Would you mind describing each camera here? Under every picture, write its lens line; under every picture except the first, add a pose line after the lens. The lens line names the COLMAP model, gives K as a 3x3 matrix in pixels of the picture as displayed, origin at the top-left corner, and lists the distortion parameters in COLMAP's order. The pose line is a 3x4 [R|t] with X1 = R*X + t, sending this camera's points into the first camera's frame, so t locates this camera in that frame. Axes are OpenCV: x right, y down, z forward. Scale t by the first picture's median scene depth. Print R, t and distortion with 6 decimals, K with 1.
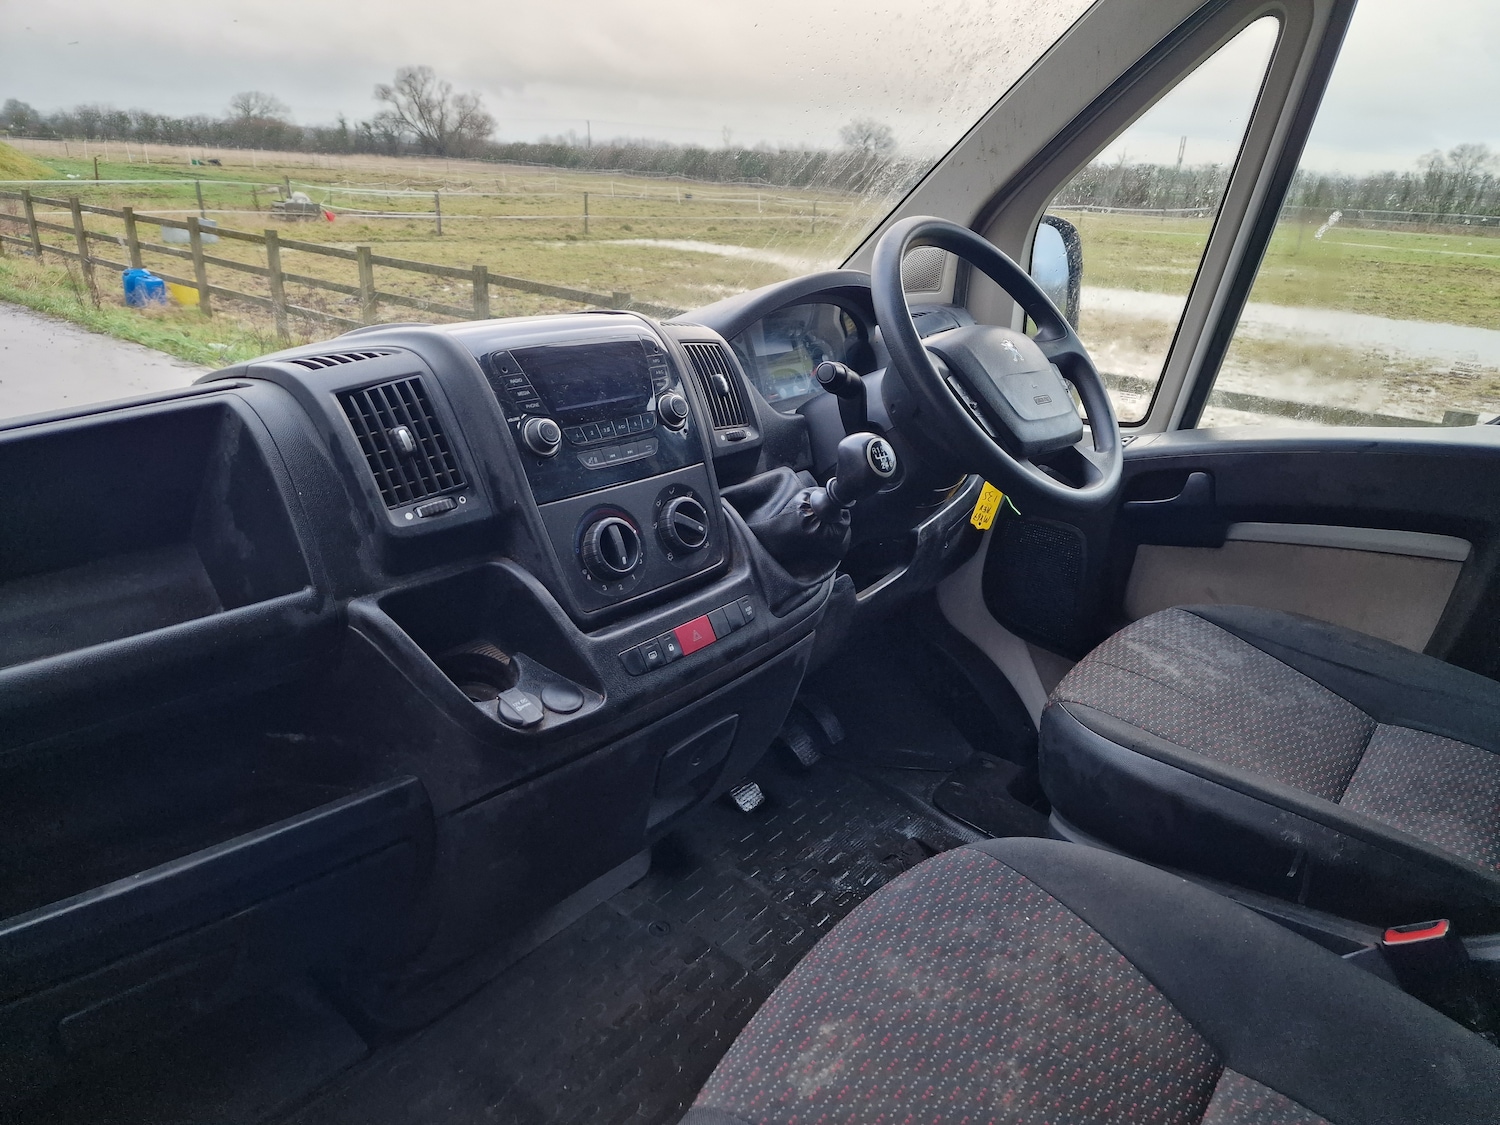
lens RADIAL K [[1046.8, 0, 750.0], [0, 1046.8, 562.5], [0, 0, 1]] dist [0.069682, -0.070141]
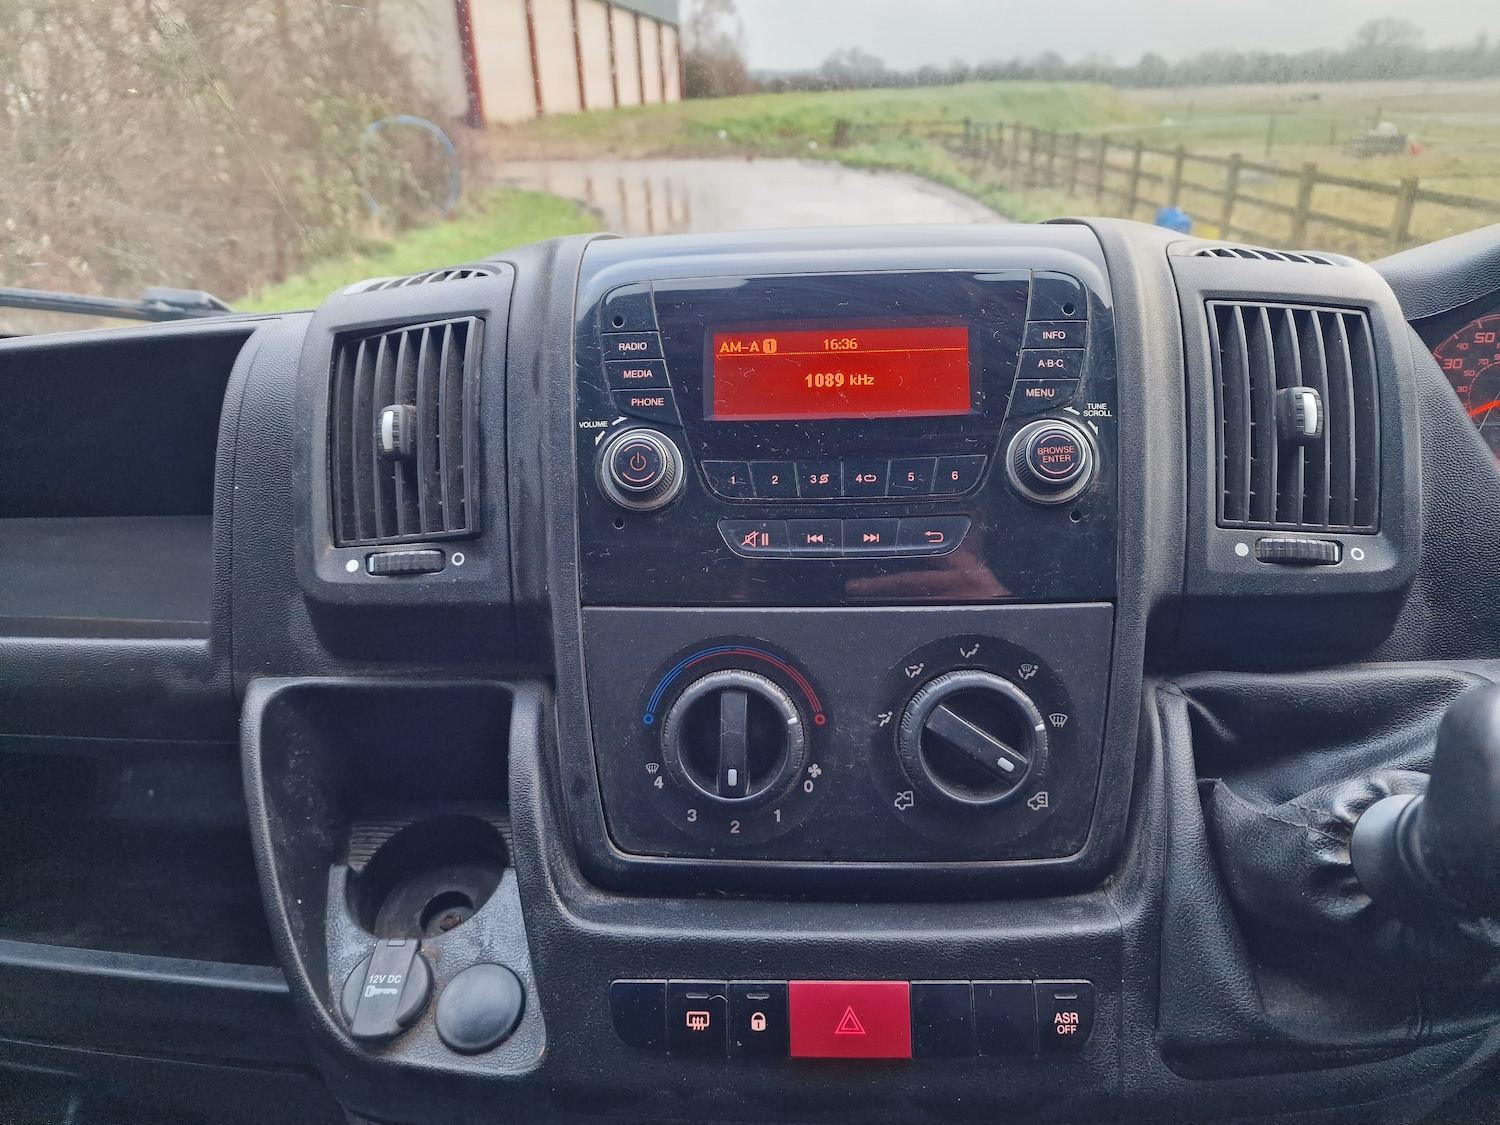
lens RADIAL K [[1014.9, 0, 745.4], [0, 1014.9, 551.9], [0, 0, 1]] dist [0.077717, -0.087235]
pose [[0.585309, 0.259742, -0.768080, 0.167637], [-0.223875, 0.962246, 0.154800, -0.144055], [0.779290, 0.081348, 0.621361, 0.656934]]
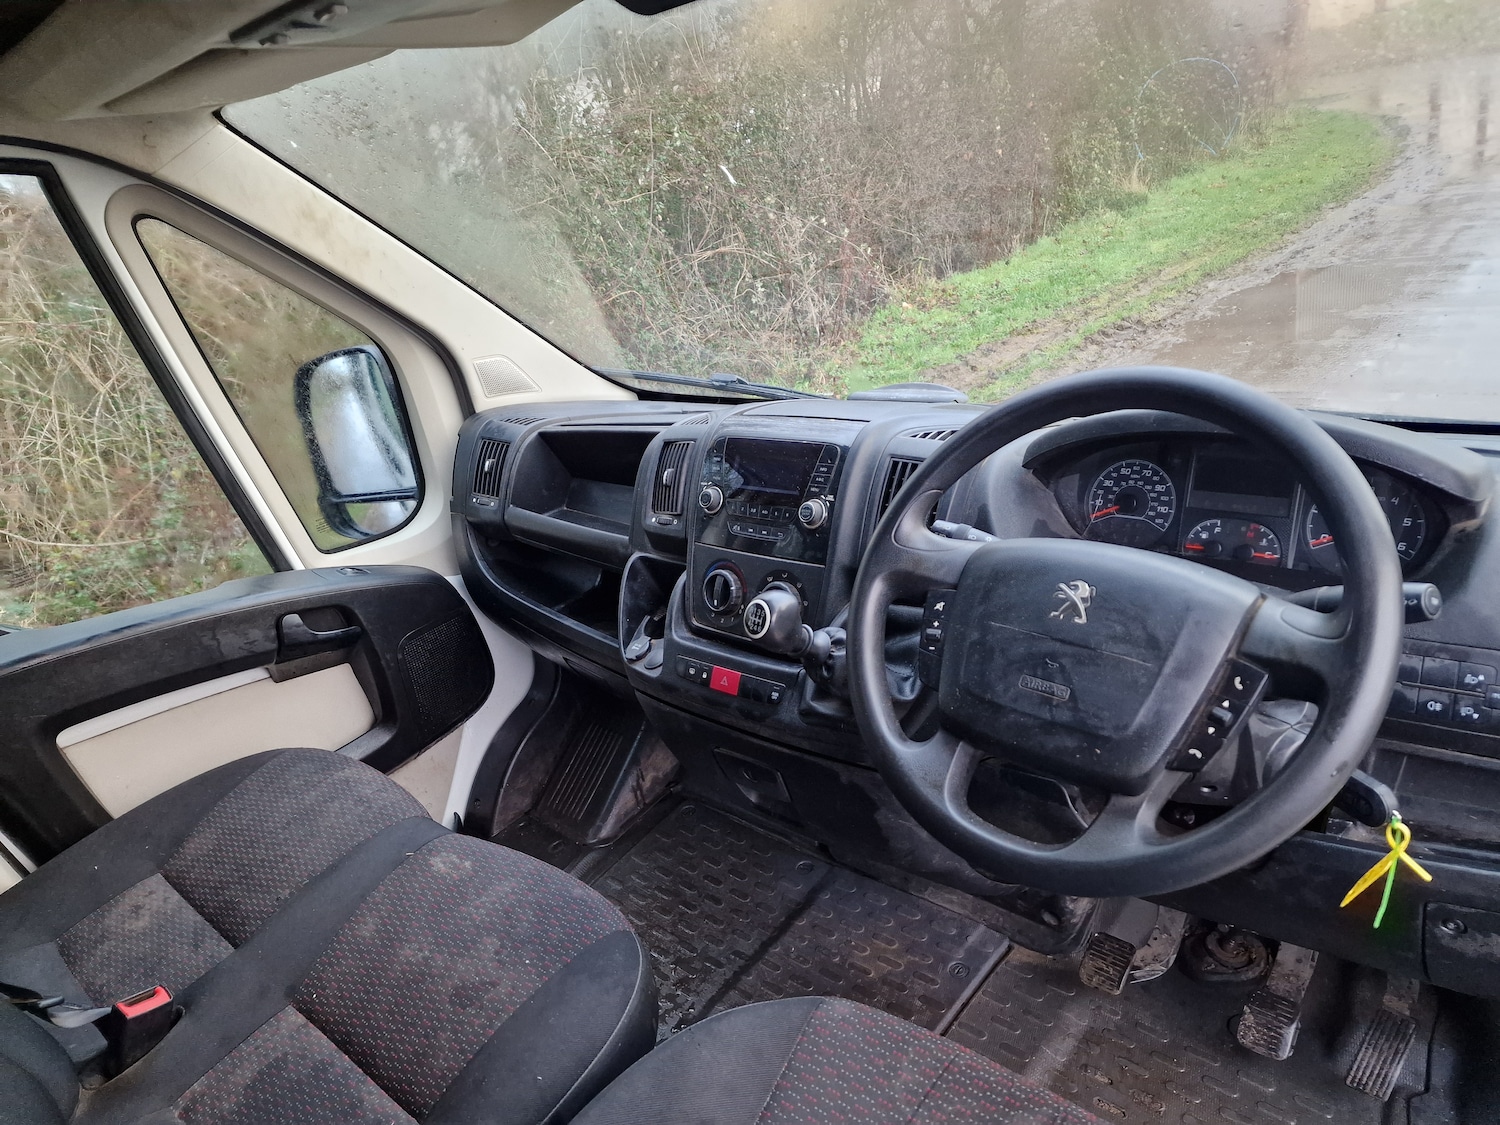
lens RADIAL K [[1029.3, 0, 743.1], [0, 1029.3, 544.3], [0, 0, 1]] dist [0.062231, -0.070525]
pose [[-0.088596, 0.338879, -0.936649, 0.994324], [-0.165066, 0.922350, 0.349318, -0.490934], [0.982295, 0.185558, -0.025779, 0.948101]]
